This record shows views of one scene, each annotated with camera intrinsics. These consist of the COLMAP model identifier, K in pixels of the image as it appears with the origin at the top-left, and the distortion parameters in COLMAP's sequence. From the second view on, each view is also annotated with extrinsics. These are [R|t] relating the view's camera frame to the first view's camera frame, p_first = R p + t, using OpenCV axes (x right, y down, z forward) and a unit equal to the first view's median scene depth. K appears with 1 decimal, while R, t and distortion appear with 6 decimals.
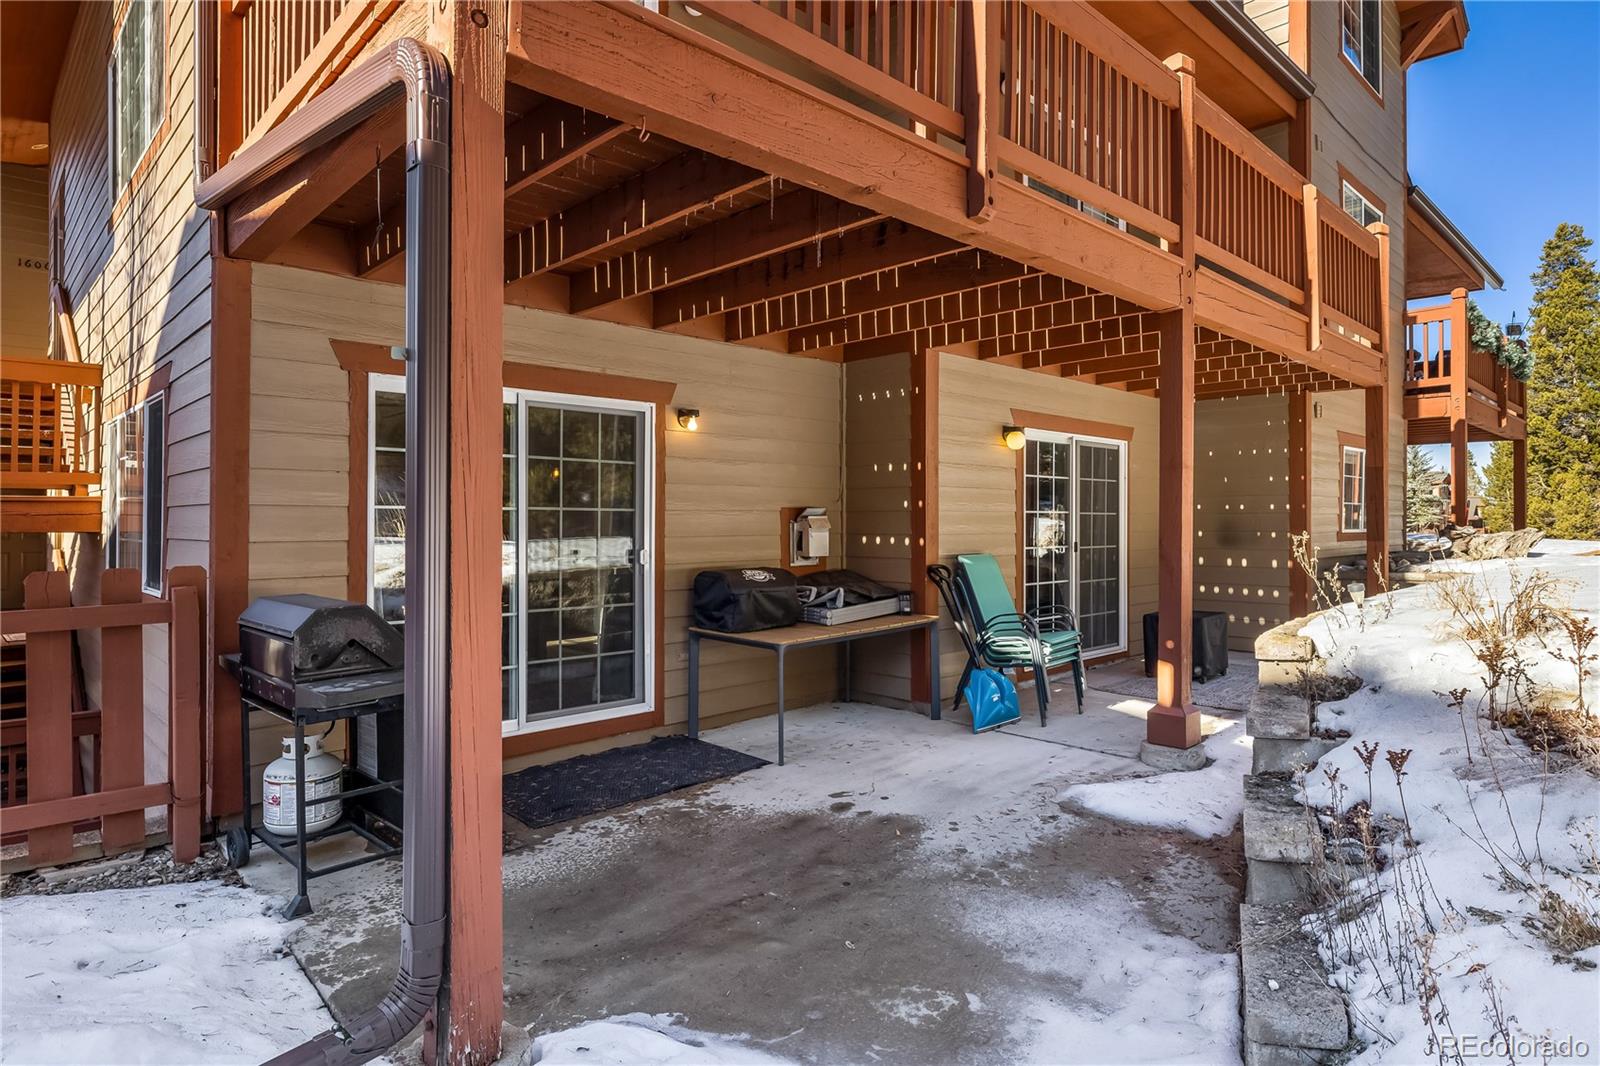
lens RADIAL K [[878.9, 0, 798.6], [0, 878.9, 528.4], [0, 0, 1]] dist [-0.001743, 0.000395]
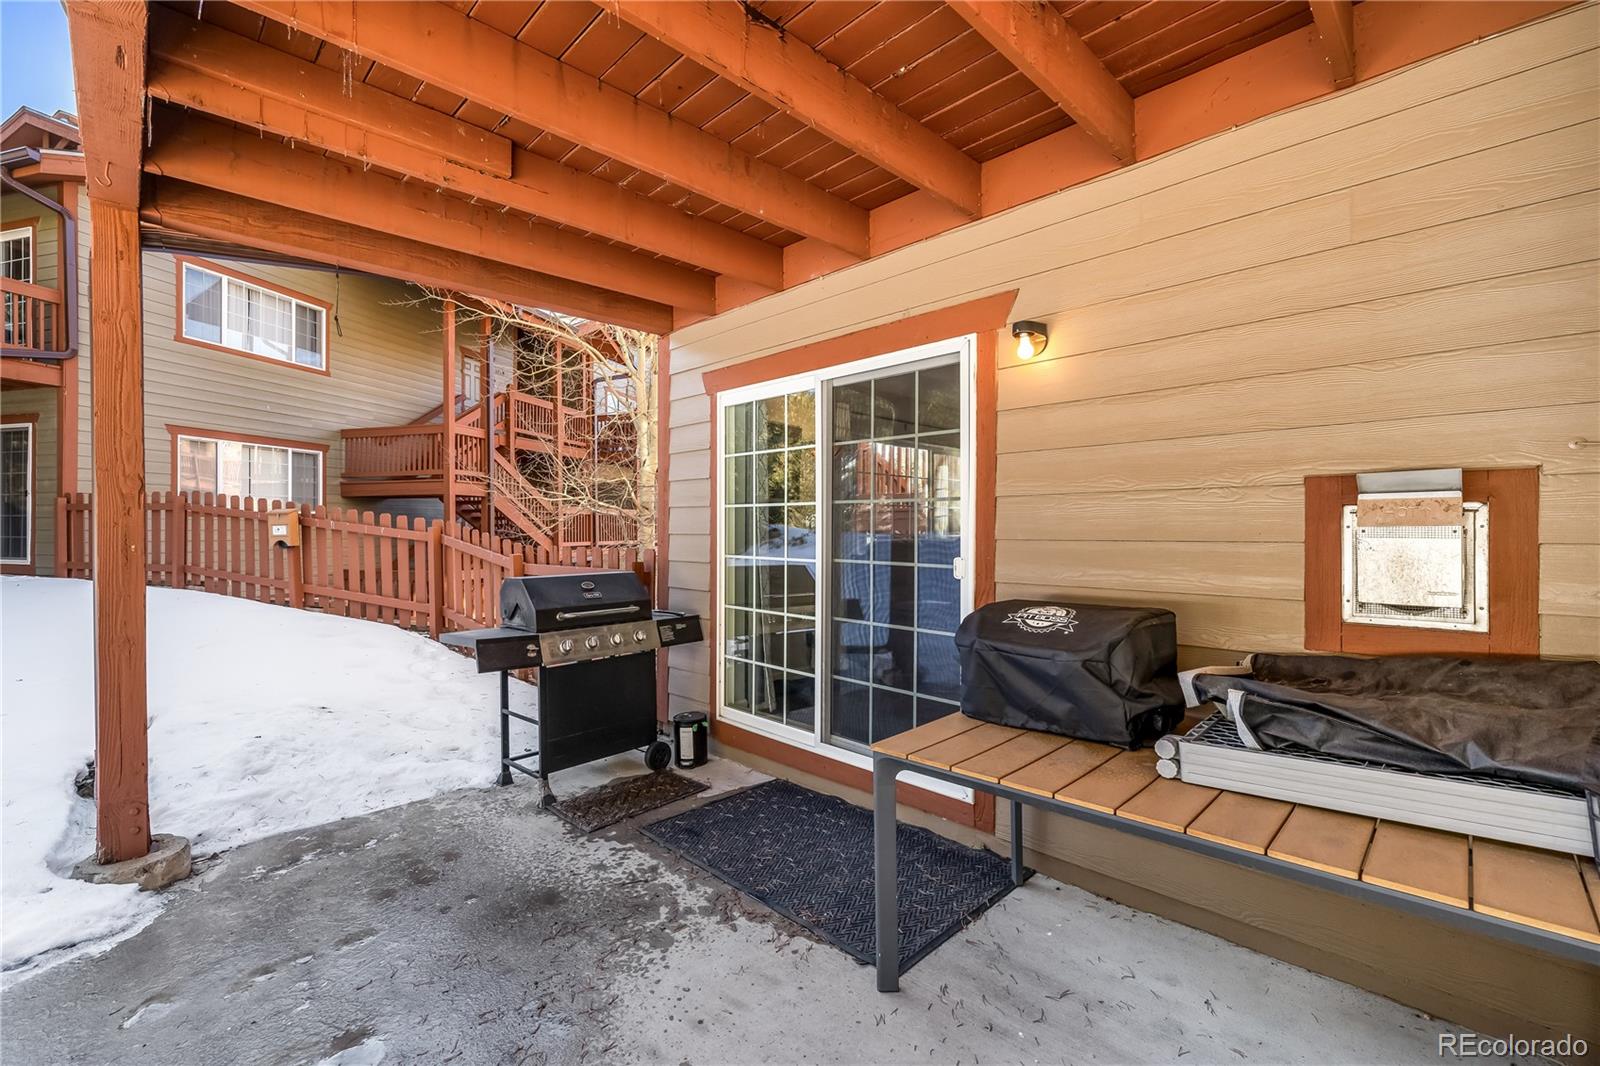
lens RADIAL K [[676.4, 0, 803.0], [0, 676.4, 527.5], [0, 0, 1]] dist [-0.002600, 0.001161]
pose [[0.007937, 0.009621, -0.999922, 0.433330], [0.006073, 0.999935, 0.009669, -0.006006], [0.999950, -0.006150, 0.007878, 1.105554]]
